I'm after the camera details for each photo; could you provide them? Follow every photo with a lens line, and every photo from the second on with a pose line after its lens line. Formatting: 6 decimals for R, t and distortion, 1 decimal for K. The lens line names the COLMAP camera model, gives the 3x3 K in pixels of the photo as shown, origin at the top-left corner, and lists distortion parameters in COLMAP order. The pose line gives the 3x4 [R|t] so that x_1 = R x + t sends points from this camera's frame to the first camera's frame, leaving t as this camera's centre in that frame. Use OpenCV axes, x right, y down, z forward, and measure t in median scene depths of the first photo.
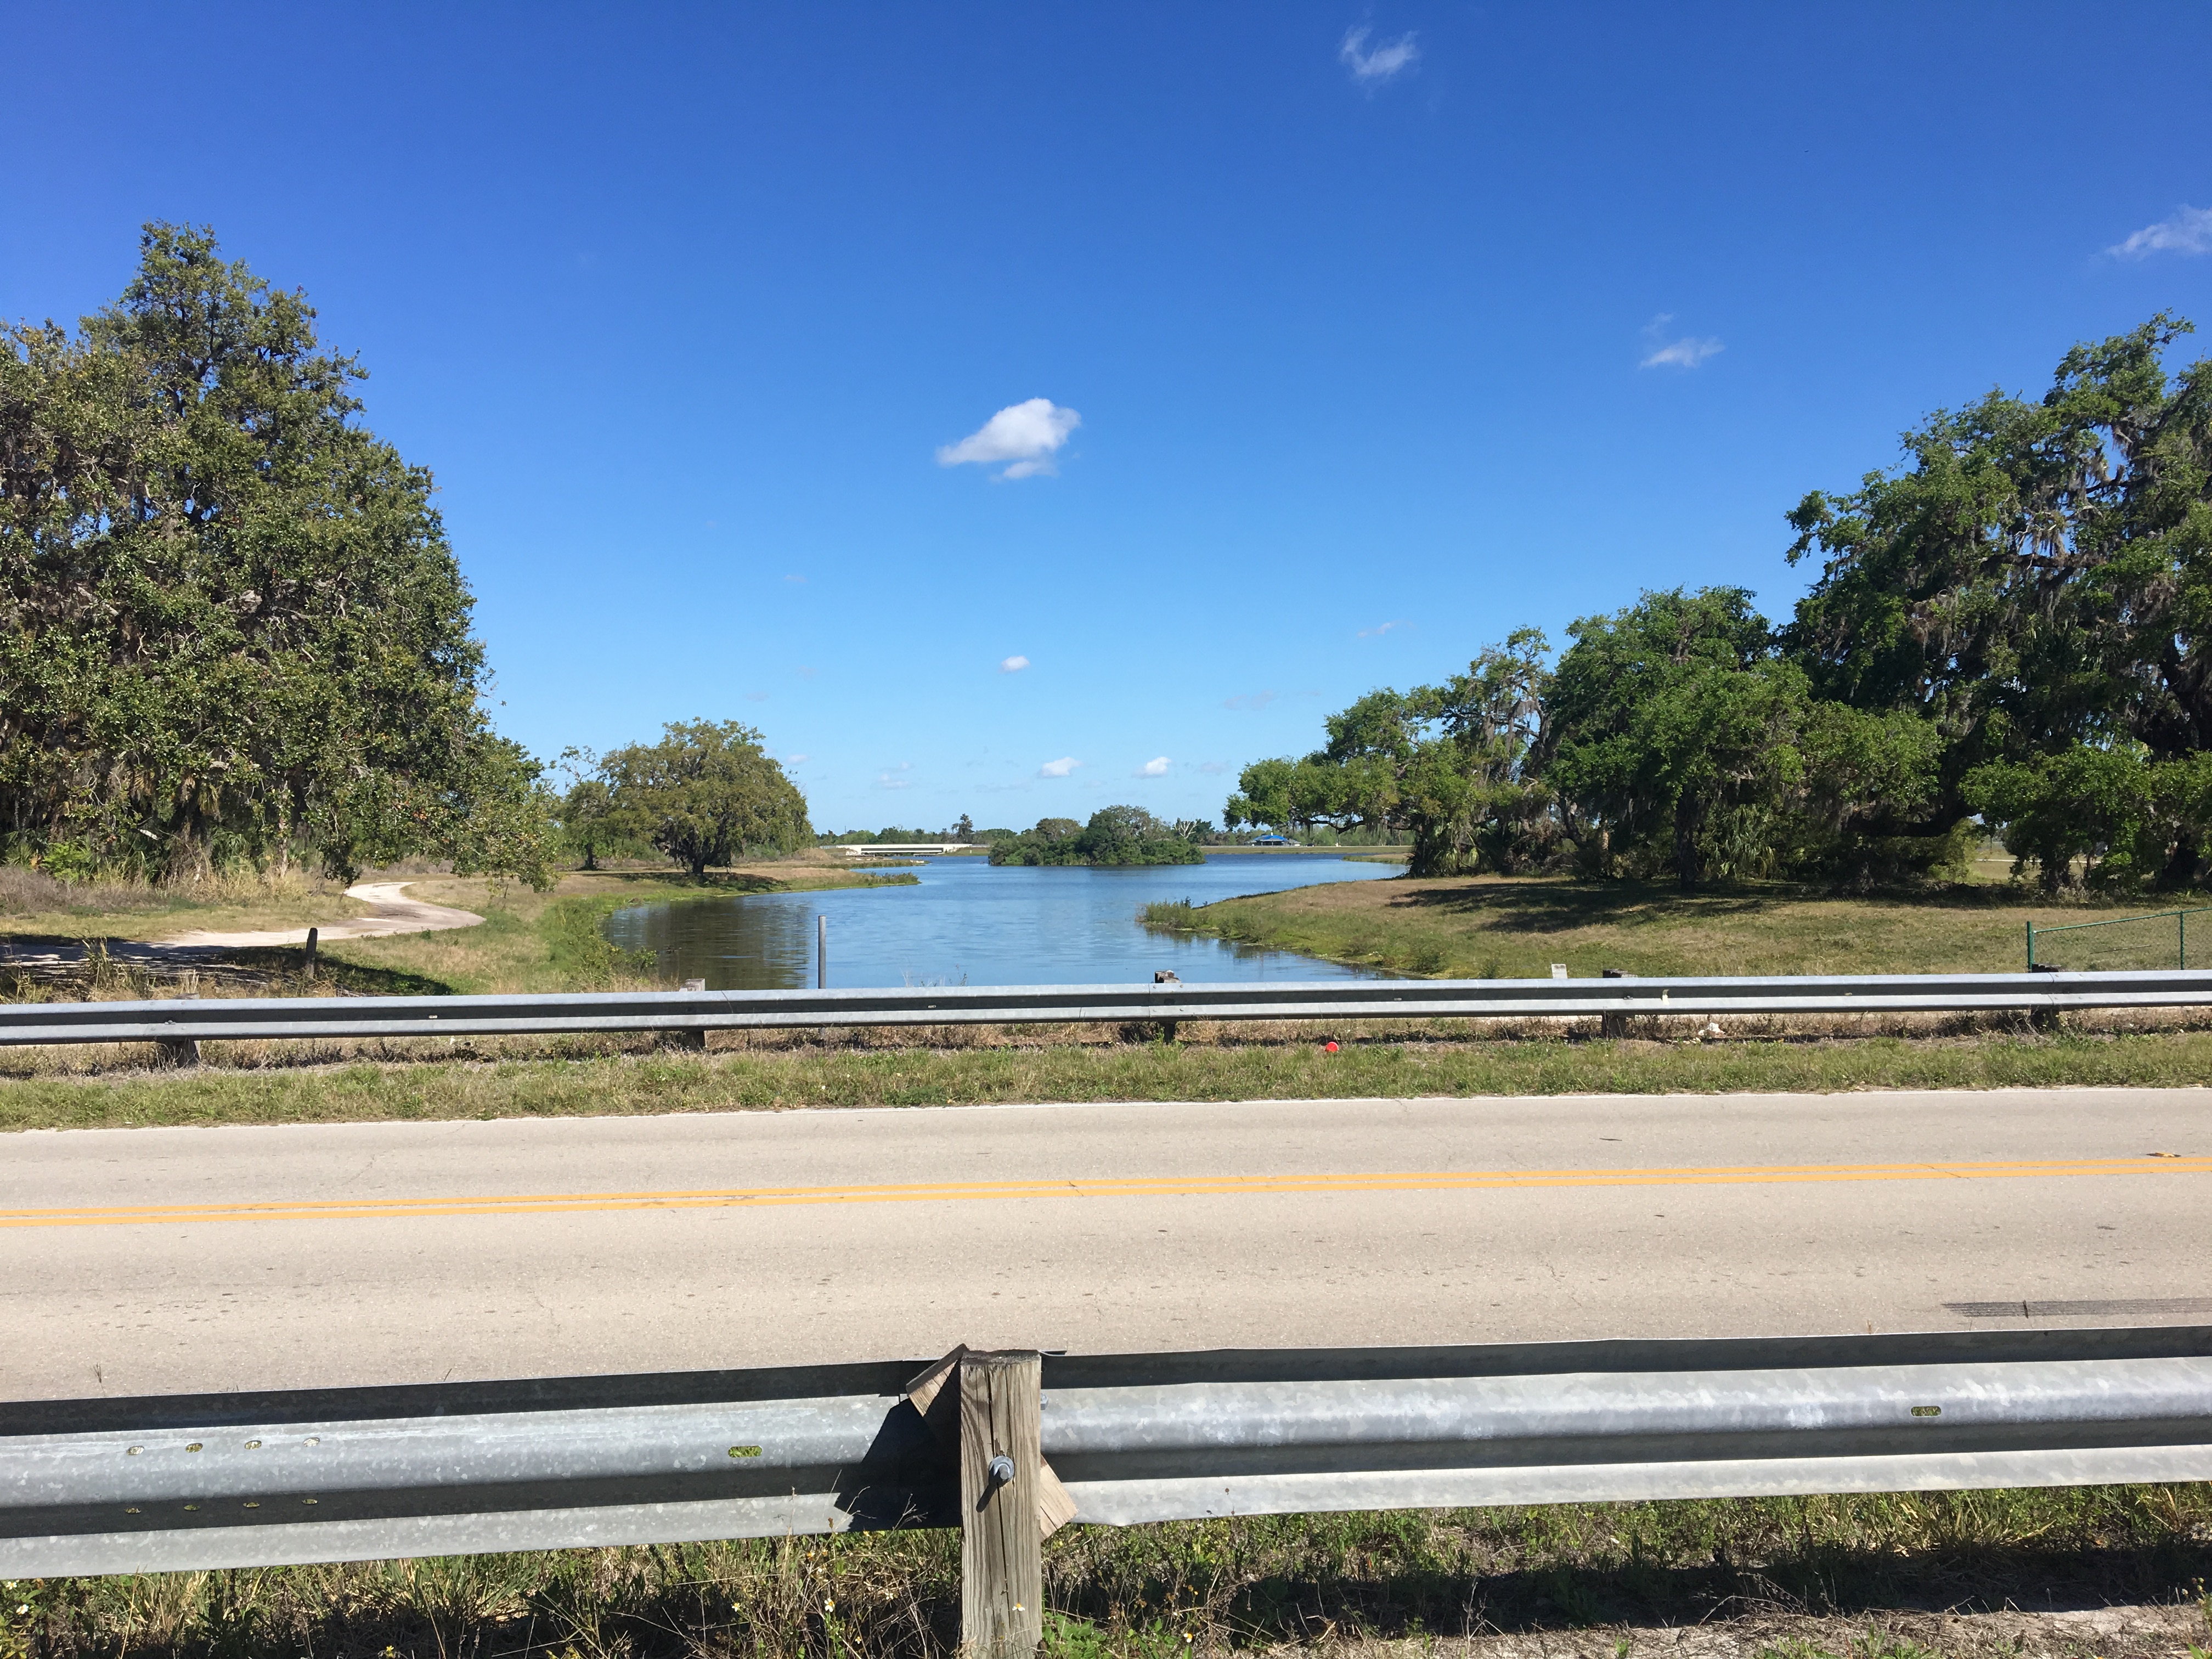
lens RADIAL K [[1855.7, 0, 1106.0], [0, 1855.7, 829.5], [0, 0, 1]] dist [-0.004582, -0.004013]
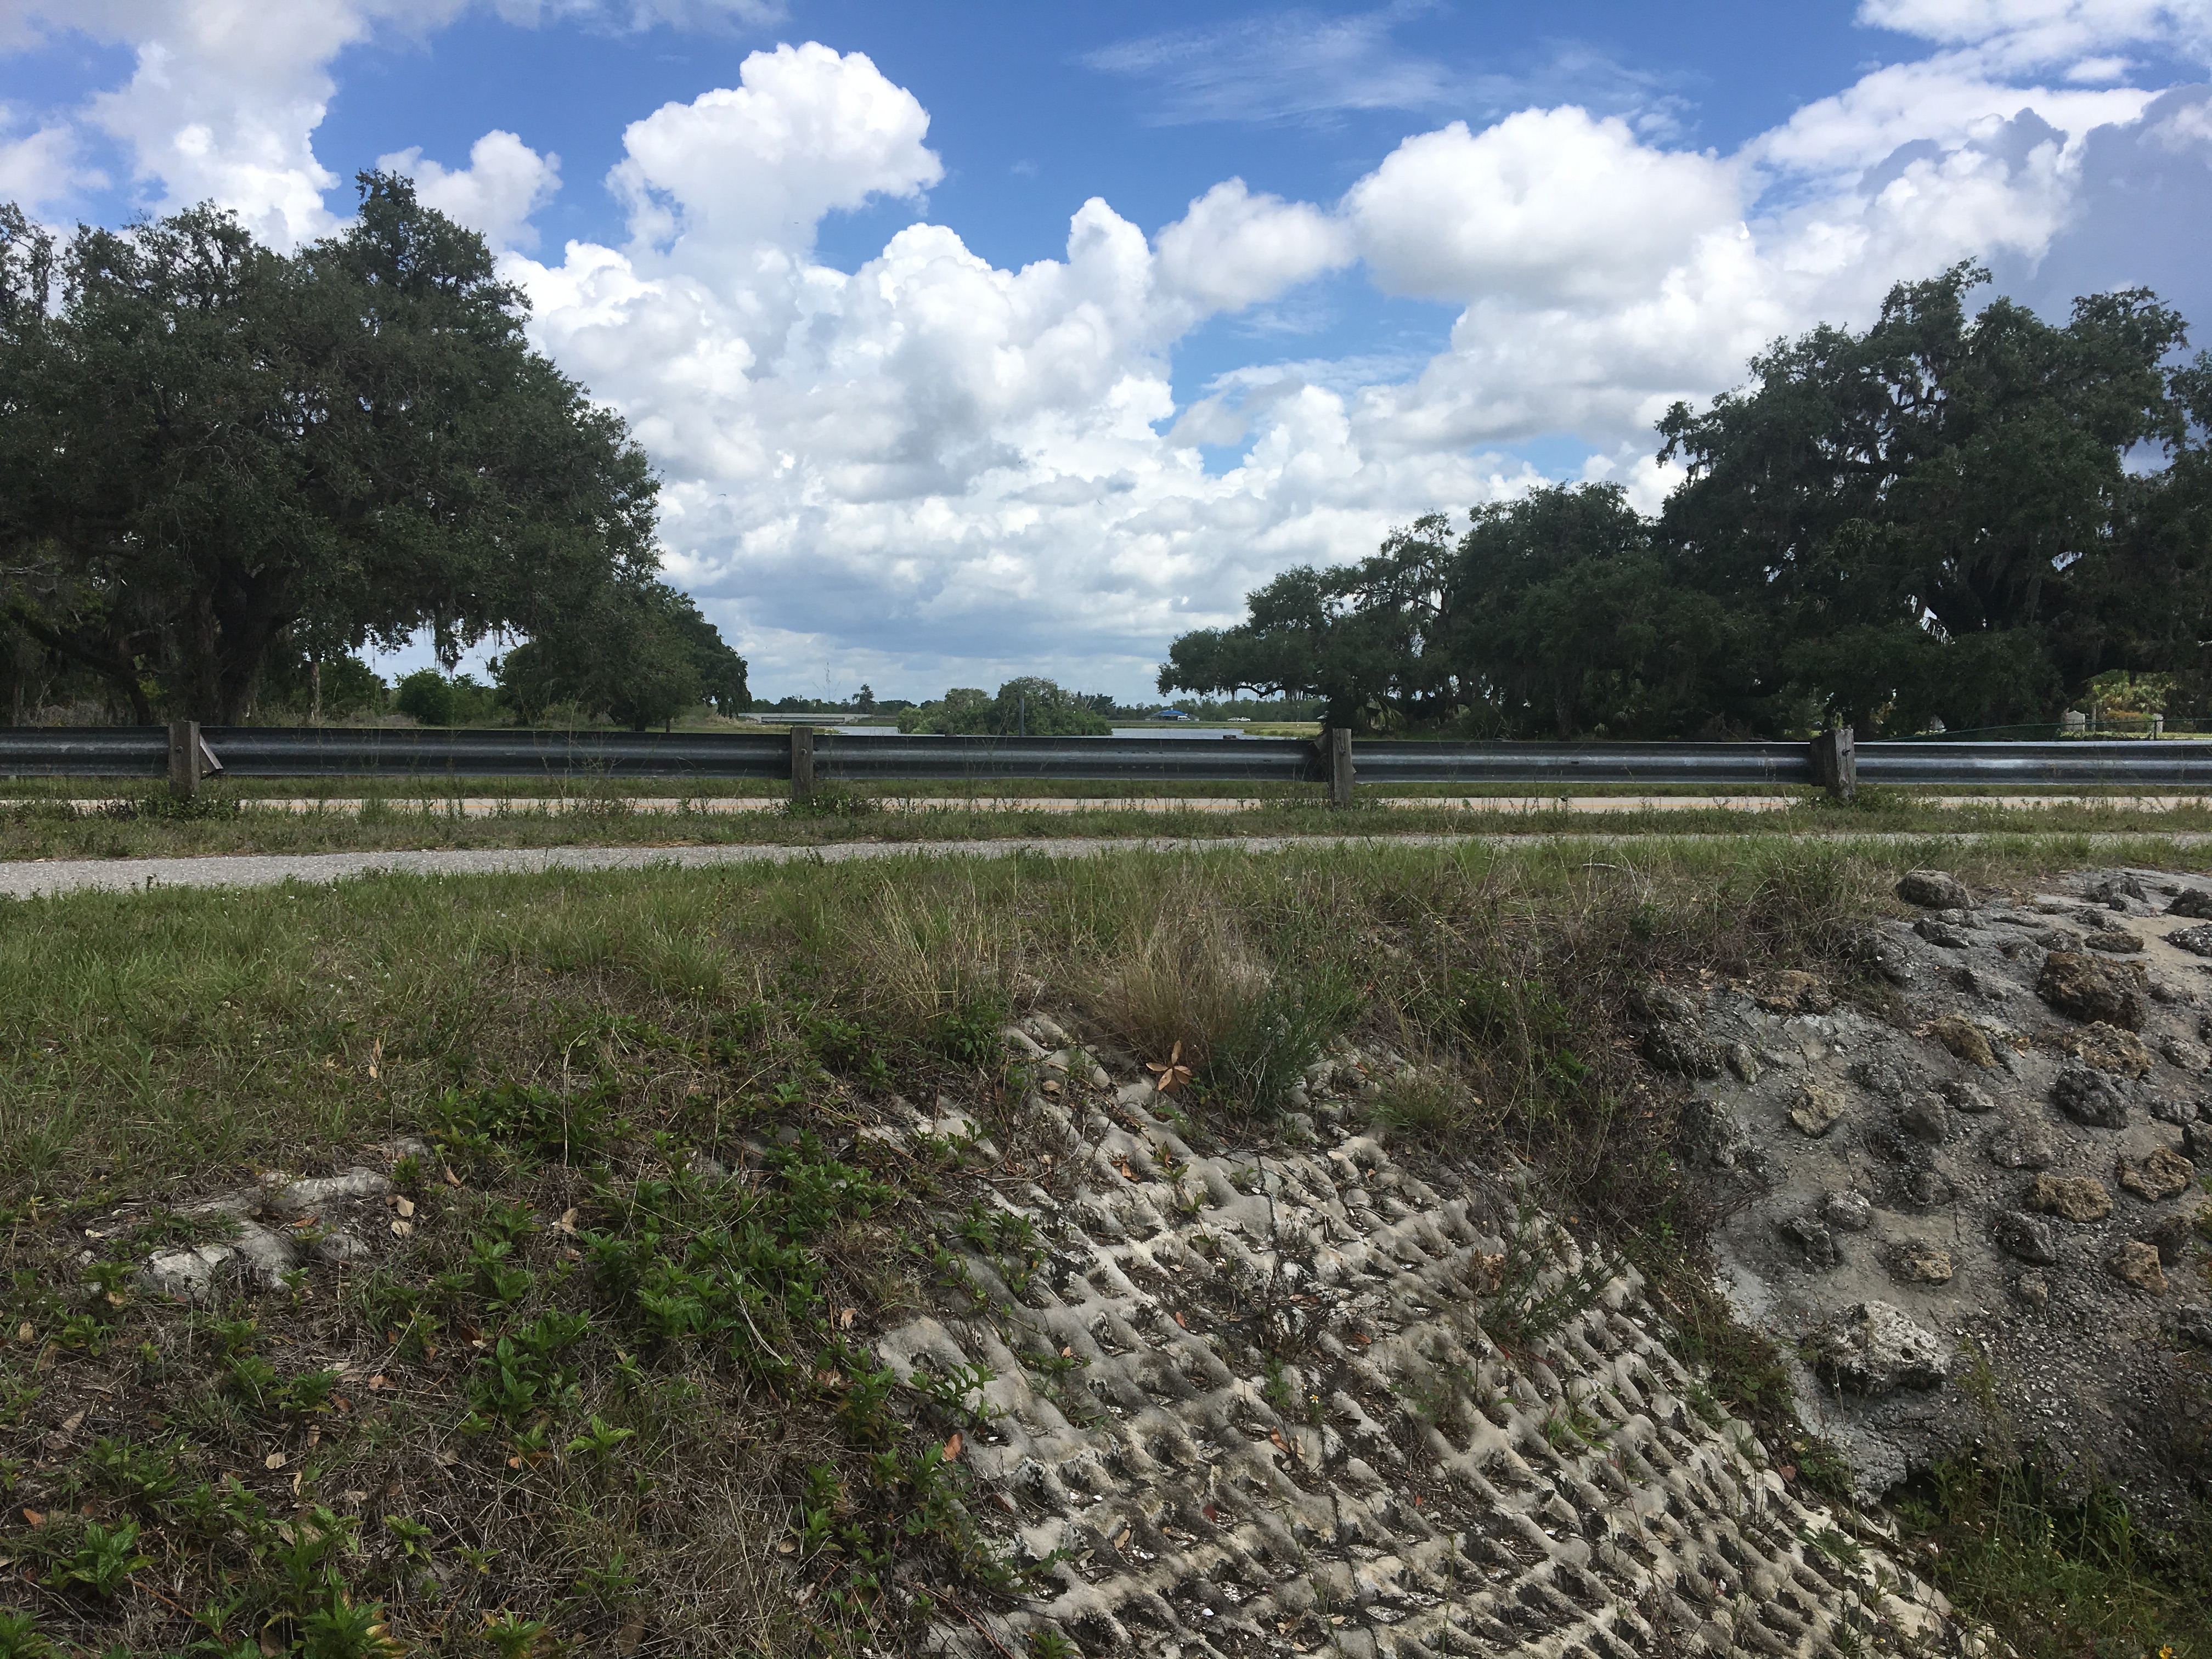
lens RADIAL K [[1868.8, 0, 1106.0], [0, 1868.8, 829.5], [0, 0, 1]] dist [0.157026, 0.001295]
pose [[0.998429, 0.008252, 0.055423, -0.030377], [-0.011946, 0.997705, 0.066646, 0.007489], [-0.054746, -0.067203, 0.996236, -0.131467]]
